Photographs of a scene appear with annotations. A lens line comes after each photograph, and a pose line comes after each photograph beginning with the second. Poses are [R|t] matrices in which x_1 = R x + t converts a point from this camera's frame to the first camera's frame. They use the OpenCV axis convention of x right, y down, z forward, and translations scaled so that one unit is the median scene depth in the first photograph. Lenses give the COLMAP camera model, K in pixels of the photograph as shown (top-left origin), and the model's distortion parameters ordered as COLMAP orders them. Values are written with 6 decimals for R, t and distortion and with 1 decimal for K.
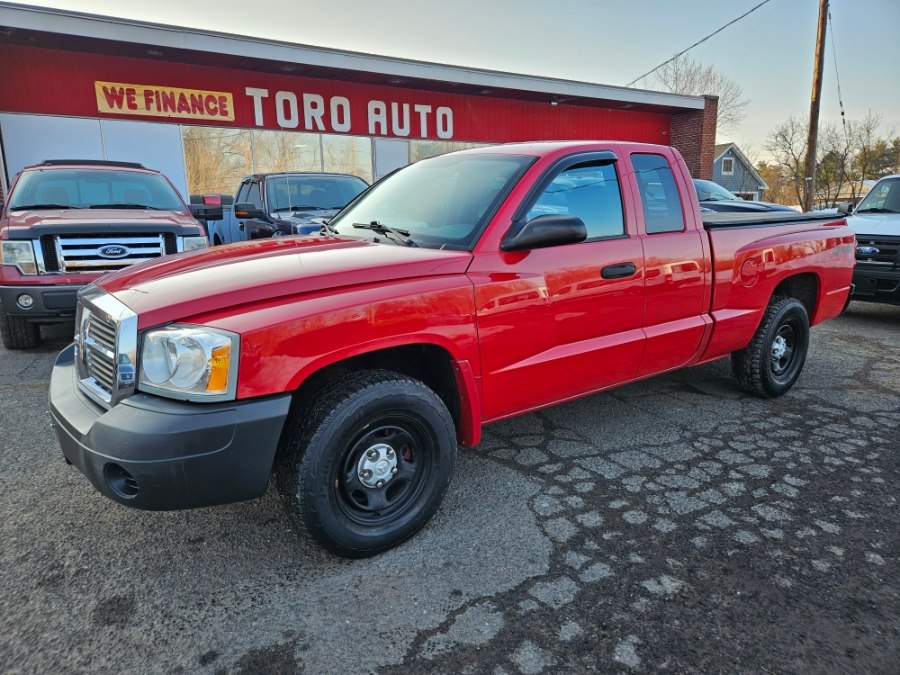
lens RADIAL K [[640.1, 0, 449.7], [0, 640.1, 347.7], [0, 0, 1]] dist [0.058611, -0.059296]
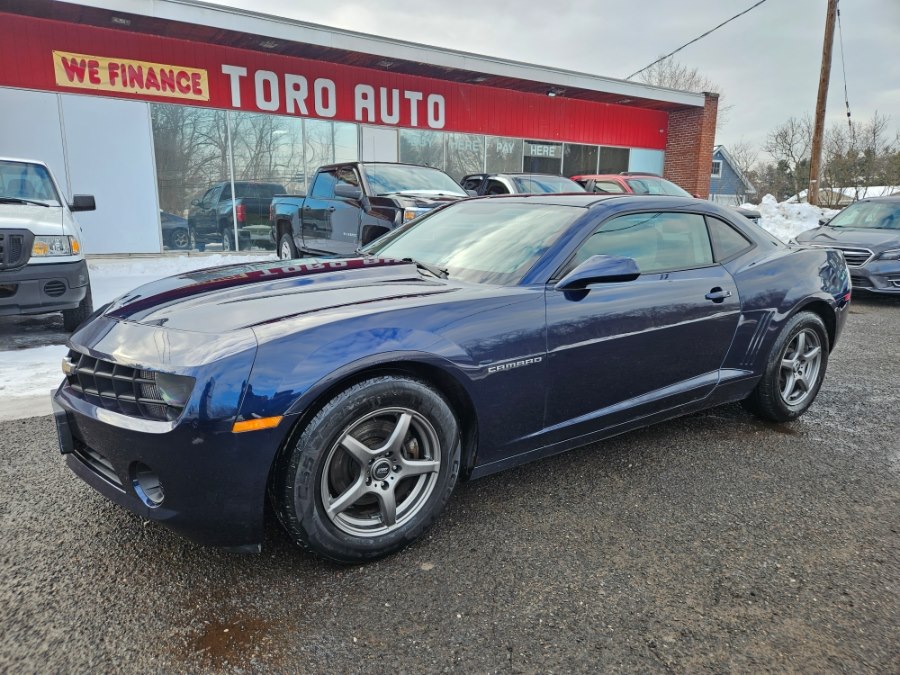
lens RADIAL K [[640.1, 0, 443.9], [0, 640.1, 339.6], [0, 0, 1]] dist [0.058611, -0.059296]
pose [[0.999387, 0.017413, 0.030368, -0.021516], [-0.017123, 0.999806, -0.009786, -0.009333], [-0.030532, 0.009260, 0.999491, 0.073639]]
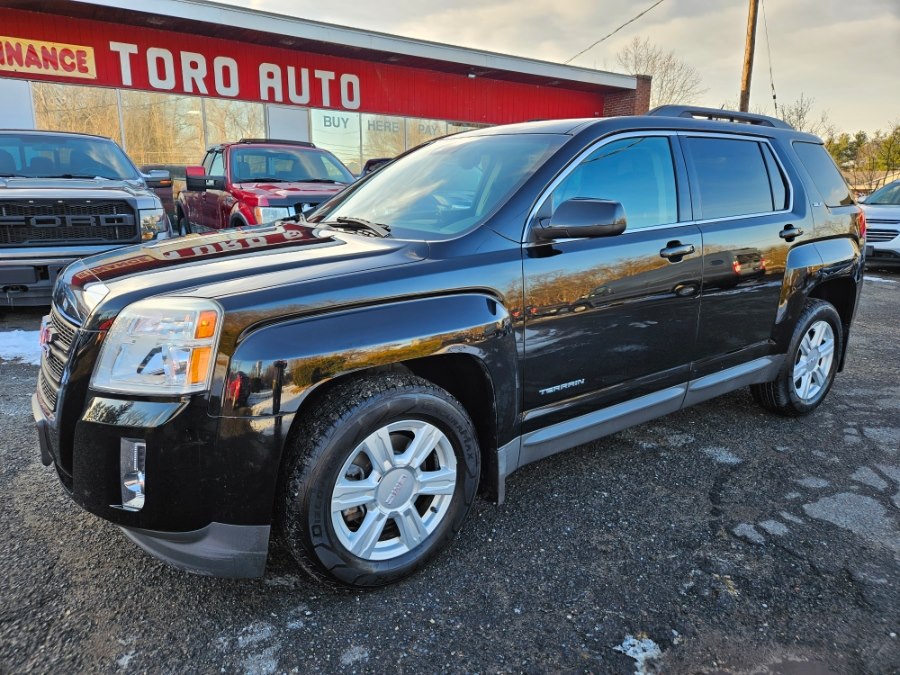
lens RADIAL K [[643.9, 0, 453.6], [0, 643.9, 340.0], [0, 0, 1]] dist [0.058226, -0.057270]
pose [[0.998684, 0.014792, 0.049096, 0.110665], [-0.015483, 0.999786, 0.013711, -0.010526], [-0.048883, -0.014453, 0.998700, 0.068277]]
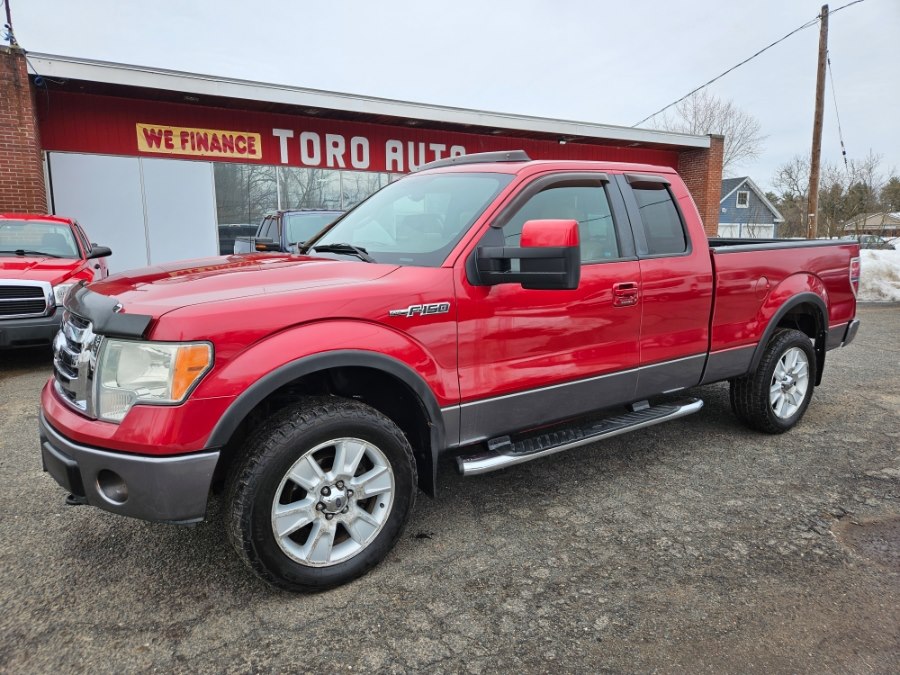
lens RADIAL K [[640.1, 0, 450.6], [0, 640.1, 338.9], [0, 0, 1]] dist [0.058611, -0.059296]
pose [[0.999197, 0.016734, -0.036400, 0.025879], [-0.018617, 0.998472, -0.052020, 0.000716], [0.035474, 0.052656, 0.997982, -0.048172]]
